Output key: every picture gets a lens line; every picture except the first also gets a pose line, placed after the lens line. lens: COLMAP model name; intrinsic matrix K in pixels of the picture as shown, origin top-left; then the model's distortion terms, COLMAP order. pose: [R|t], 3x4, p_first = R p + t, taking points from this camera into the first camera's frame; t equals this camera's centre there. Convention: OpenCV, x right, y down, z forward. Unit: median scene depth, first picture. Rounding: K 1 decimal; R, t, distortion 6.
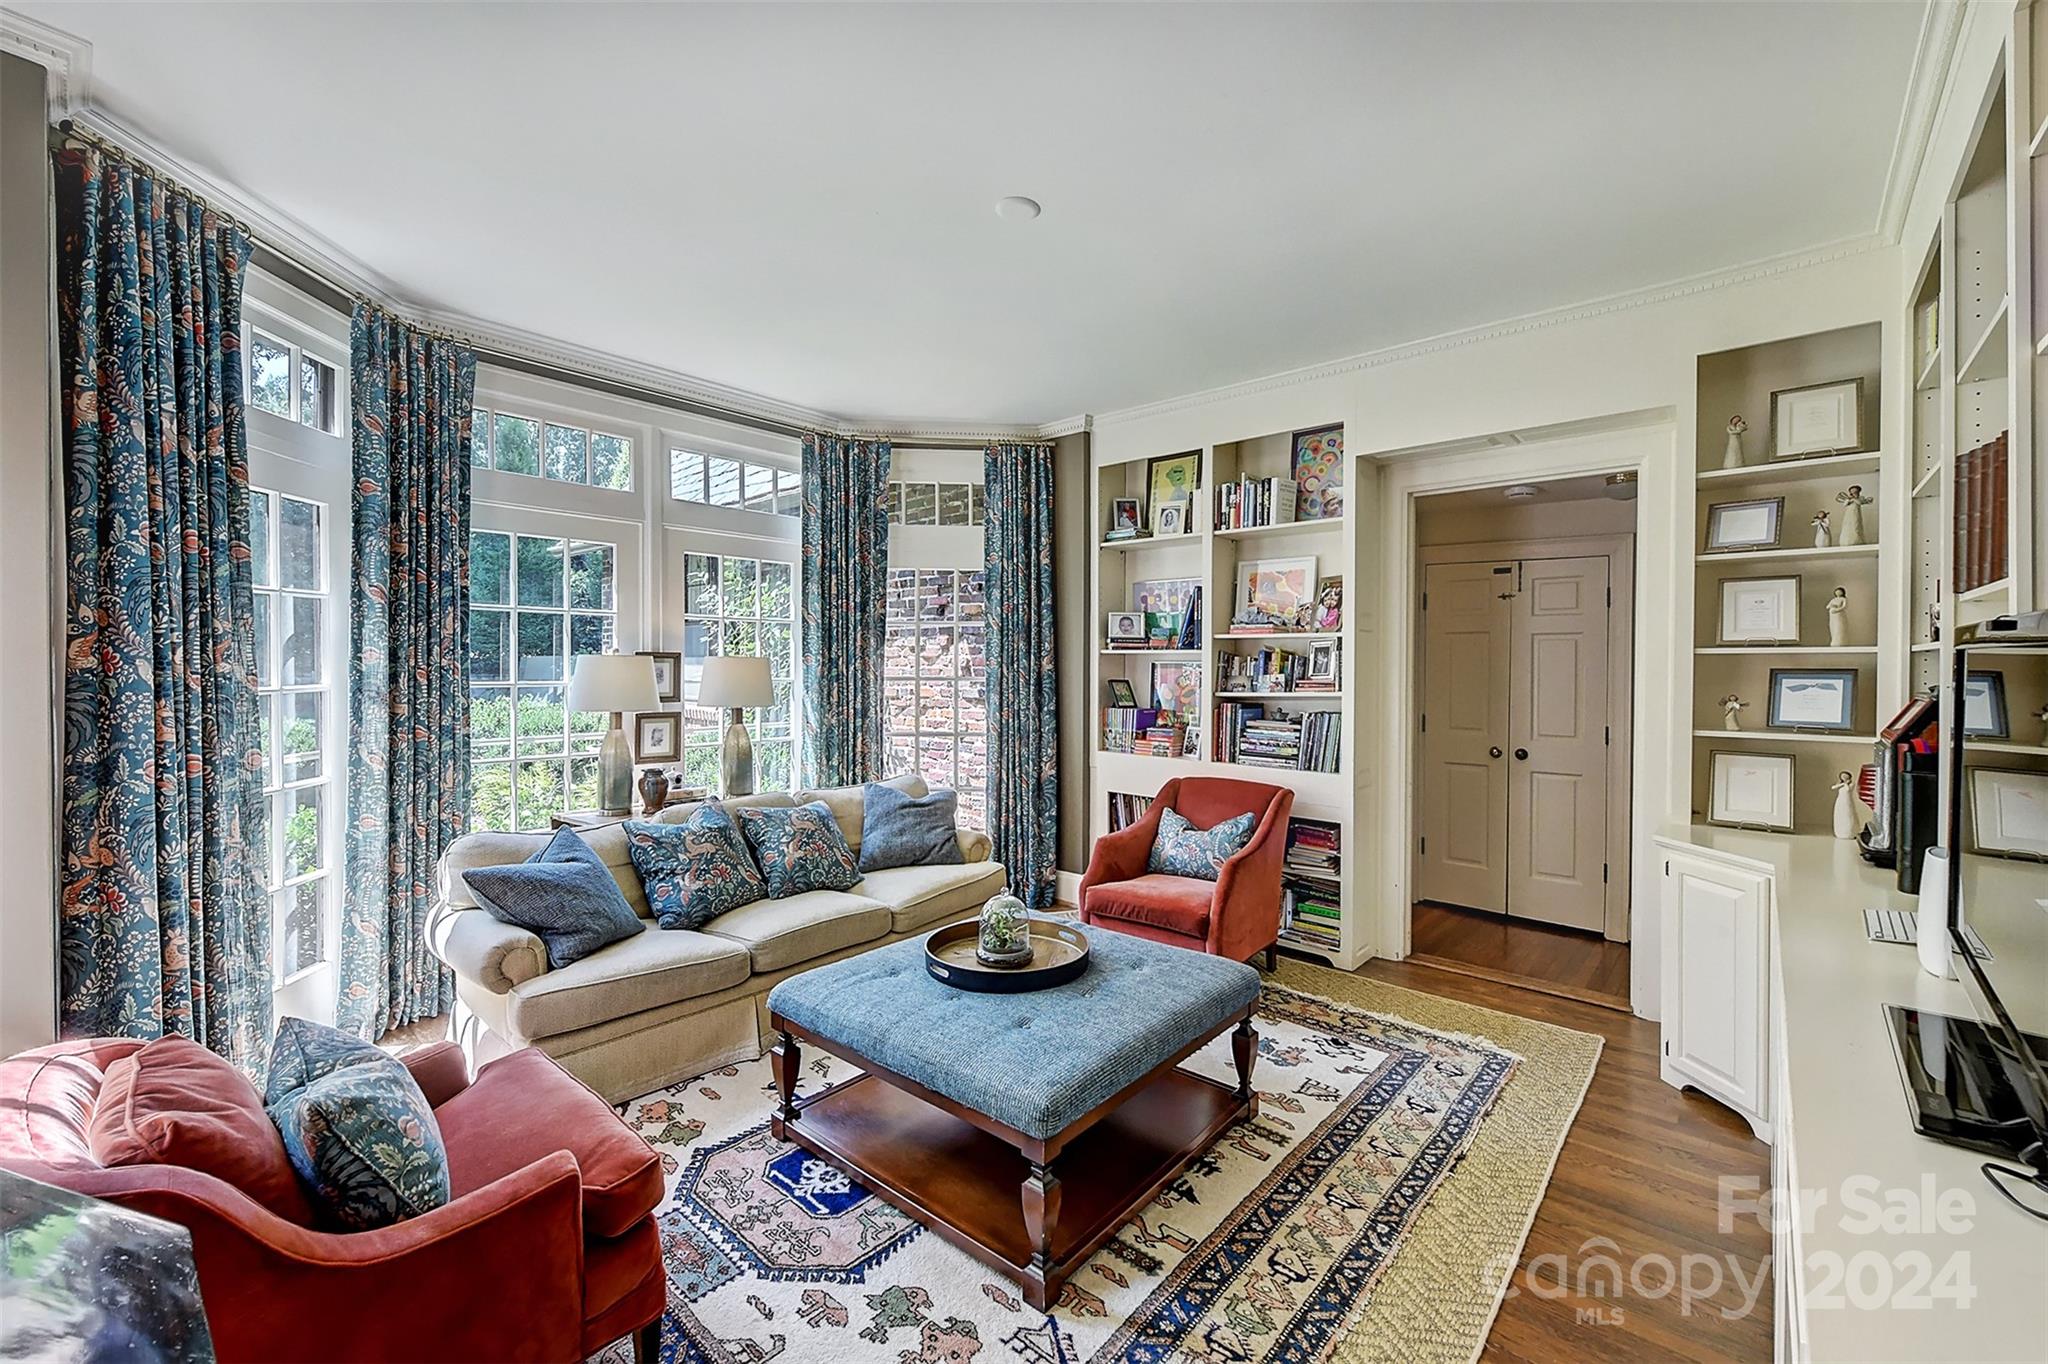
lens RADIAL K [[836.7, 0, 1027.2], [0, 836.7, 674.9], [0, 0, 1]] dist [0.000020, -0.000039]
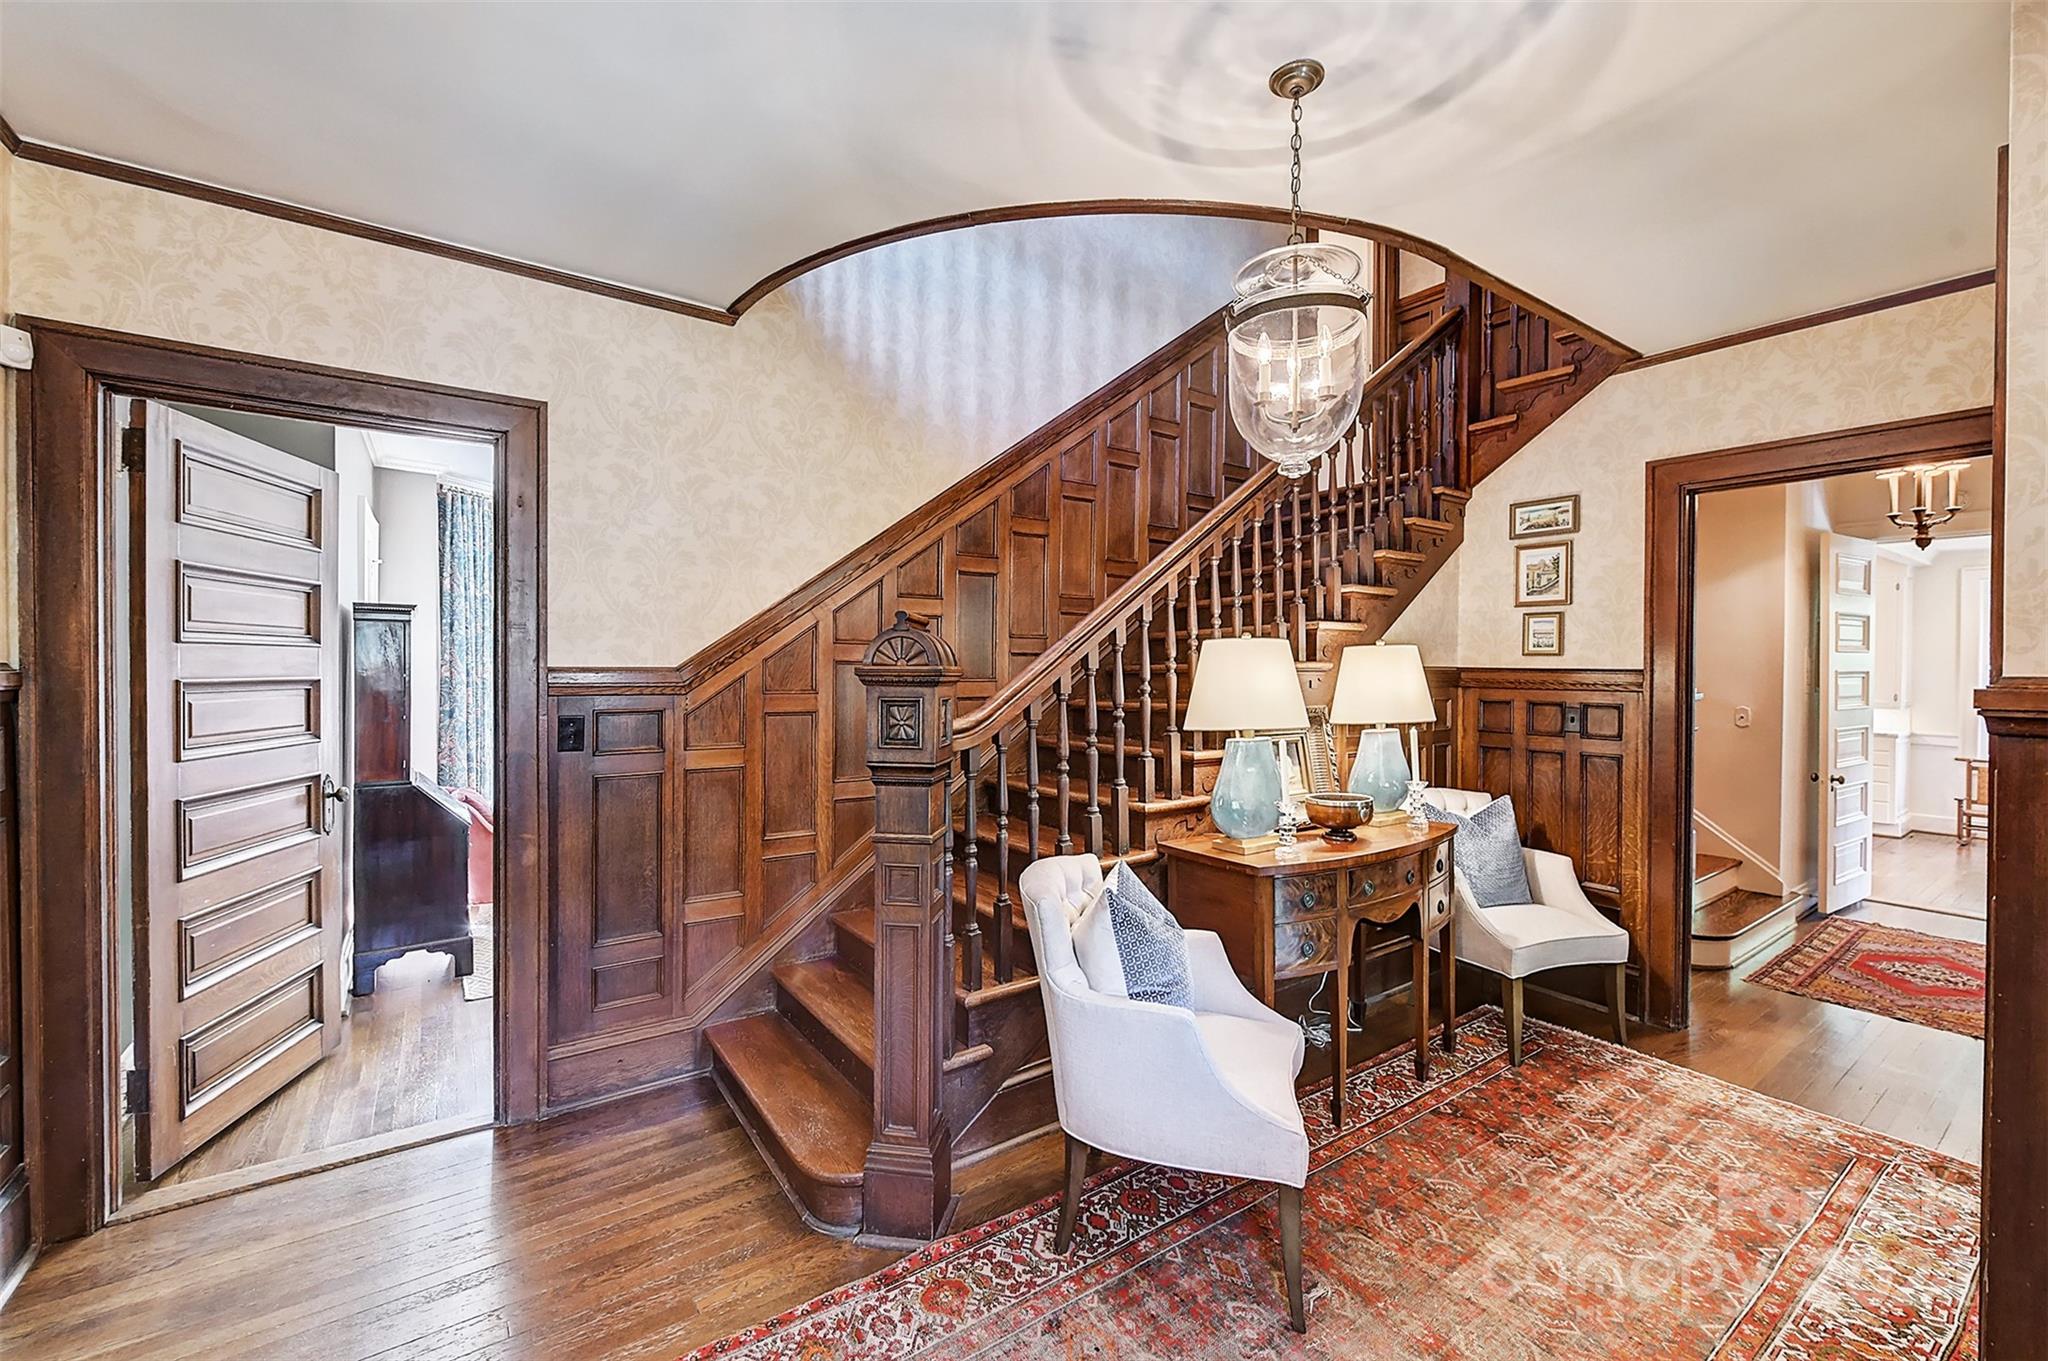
lens RADIAL K [[836.7, 0, 1023.3], [0, 836.7, 677.0], [0, 0, 1]] dist [0.000020, -0.000039]
pose [[0.972095, 0.002630, -0.234574, 1.419767], [-0.003845, 0.999981, -0.004724, 0.000638], [0.234557, 0.005494, 0.972087, -1.276749]]
